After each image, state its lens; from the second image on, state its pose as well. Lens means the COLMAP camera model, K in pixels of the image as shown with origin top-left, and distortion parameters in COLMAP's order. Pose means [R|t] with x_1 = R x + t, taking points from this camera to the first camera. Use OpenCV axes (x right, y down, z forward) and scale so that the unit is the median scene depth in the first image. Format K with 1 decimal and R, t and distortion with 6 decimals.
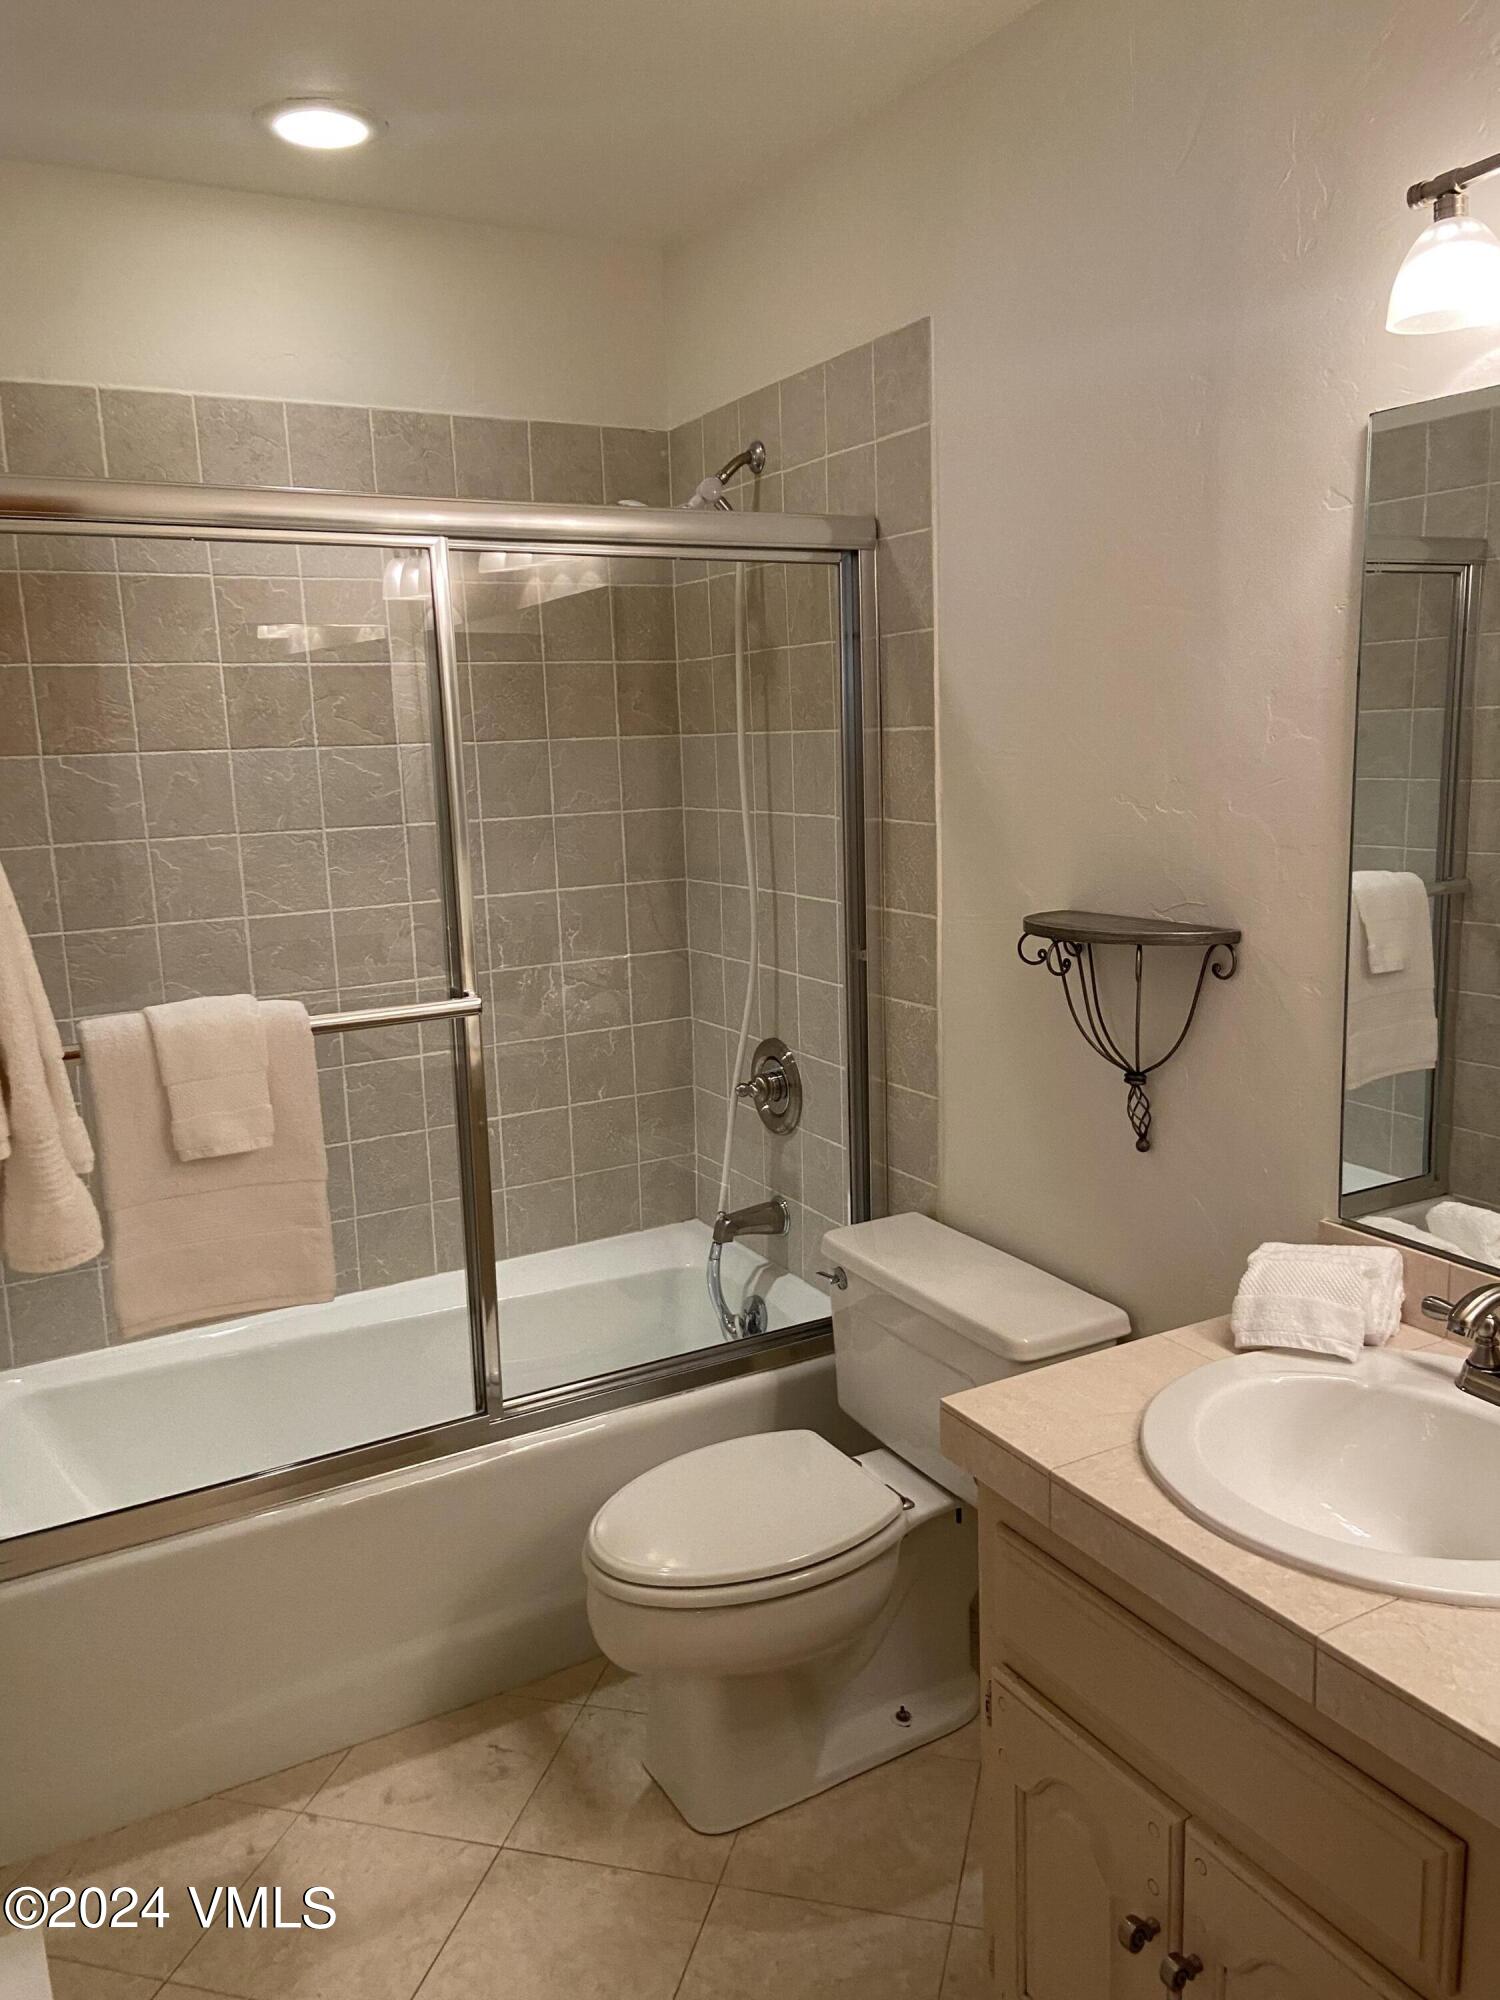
lens RADIAL K [[1494.5, 0, 759.1], [0, 1494.5, 986.7], [0, 0, 1]] dist [0.105718, -0.130223]
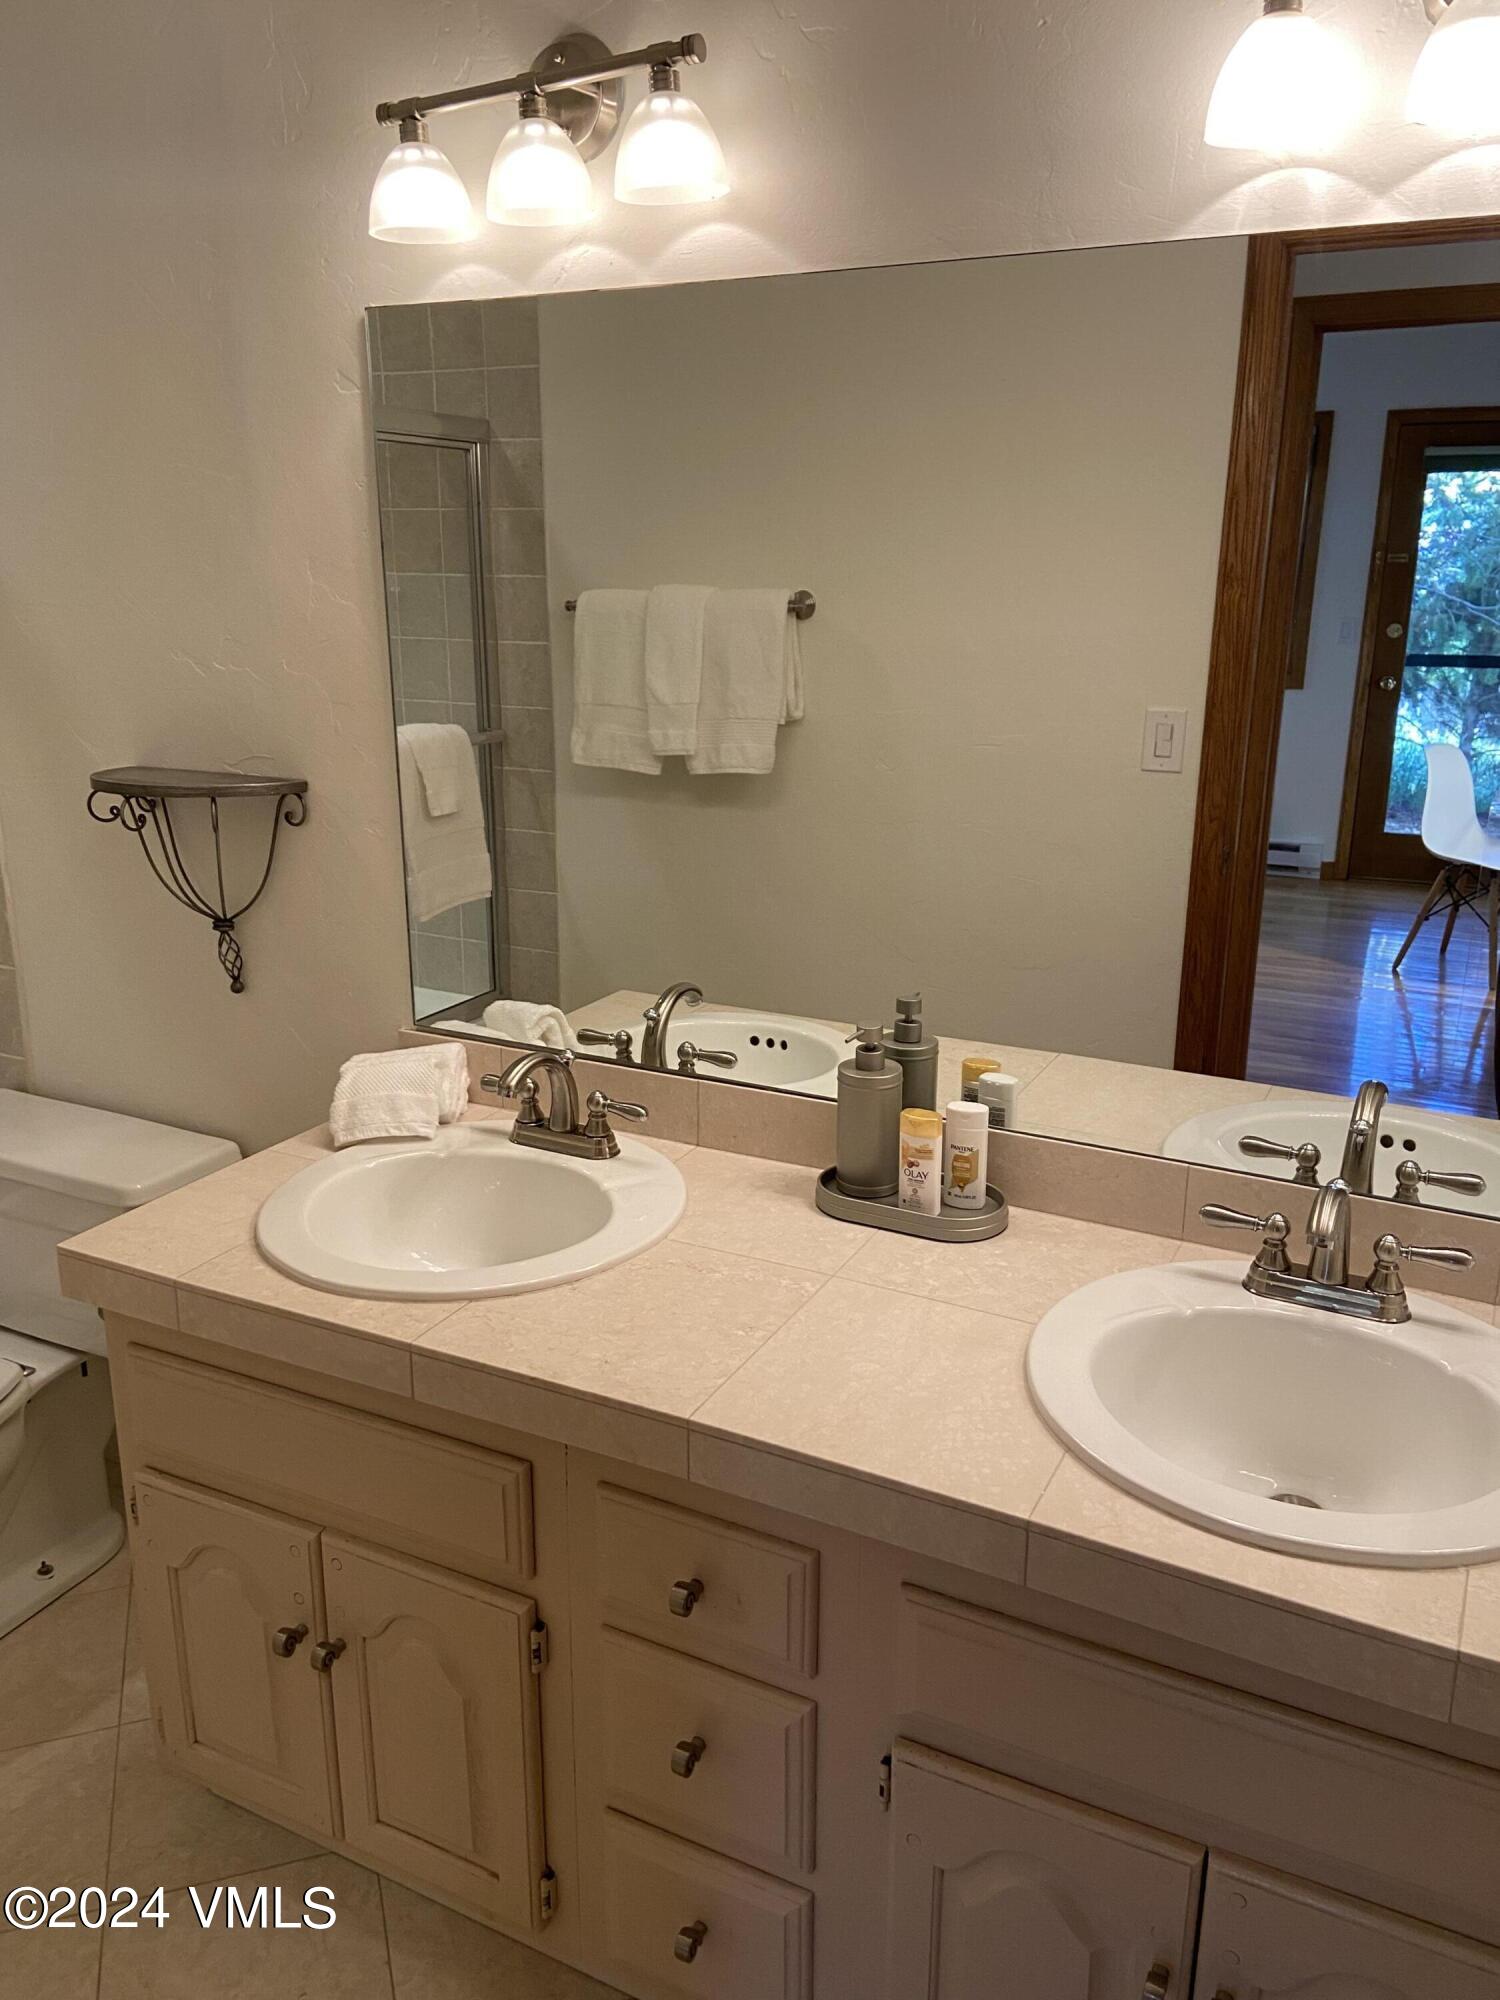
lens RADIAL K [[1494.5, 0, 752.7], [0, 1494.5, 980.7], [0, 0, 1]] dist [0.105718, -0.130223]
pose [[0.832224, -0.115296, 0.542319, -0.023096], [0.065498, 0.991734, 0.110330, 0.008053], [-0.550557, -0.056298, 0.832897, -0.103005]]
